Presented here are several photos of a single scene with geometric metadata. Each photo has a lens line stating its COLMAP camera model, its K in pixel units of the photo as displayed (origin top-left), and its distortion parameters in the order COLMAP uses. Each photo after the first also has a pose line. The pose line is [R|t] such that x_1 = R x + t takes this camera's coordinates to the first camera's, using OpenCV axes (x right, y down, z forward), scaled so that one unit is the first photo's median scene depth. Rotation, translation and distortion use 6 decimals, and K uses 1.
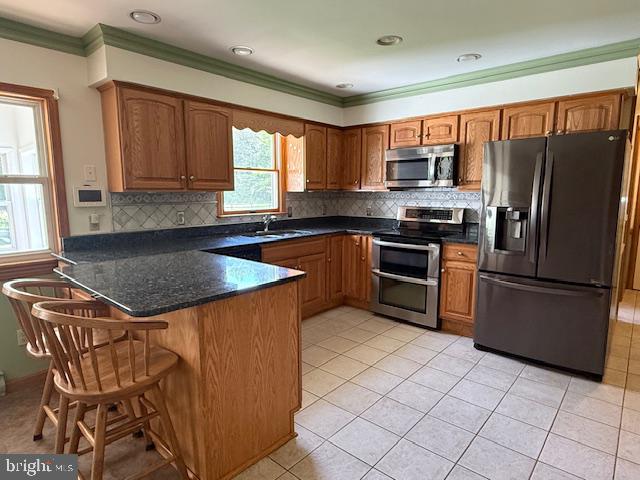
lens RADIAL K [[375.3, 0, 317.3], [0, 375.3, 241.8], [0, 0, 1]] dist [0.005854, 0.000592]
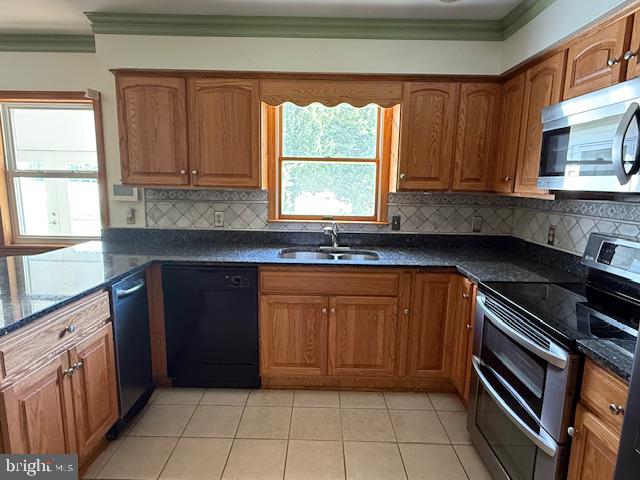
lens RADIAL K [[375.3, 0, 320.4], [0, 375.3, 239.3], [0, 0, 1]] dist [0.005854, 0.000592]
pose [[0.652767, 0.129573, -0.746396, 0.412675], [-0.121071, 0.990444, 0.066056, -0.095138], [0.747822, 0.047248, 0.662216, 0.563881]]
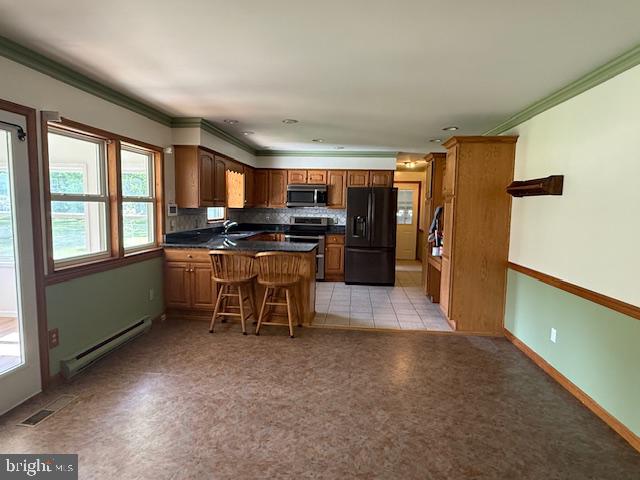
lens RADIAL K [[375.3, 0, 321.1], [0, 375.3, 241.7], [0, 0, 1]] dist [0.005854, 0.000592]
pose [[0.805757, -0.039921, 0.590899, -0.830323], [0.060342, 0.998067, -0.014855, 0.064497], [-0.589164, 0.047626, 0.806609, -0.559230]]
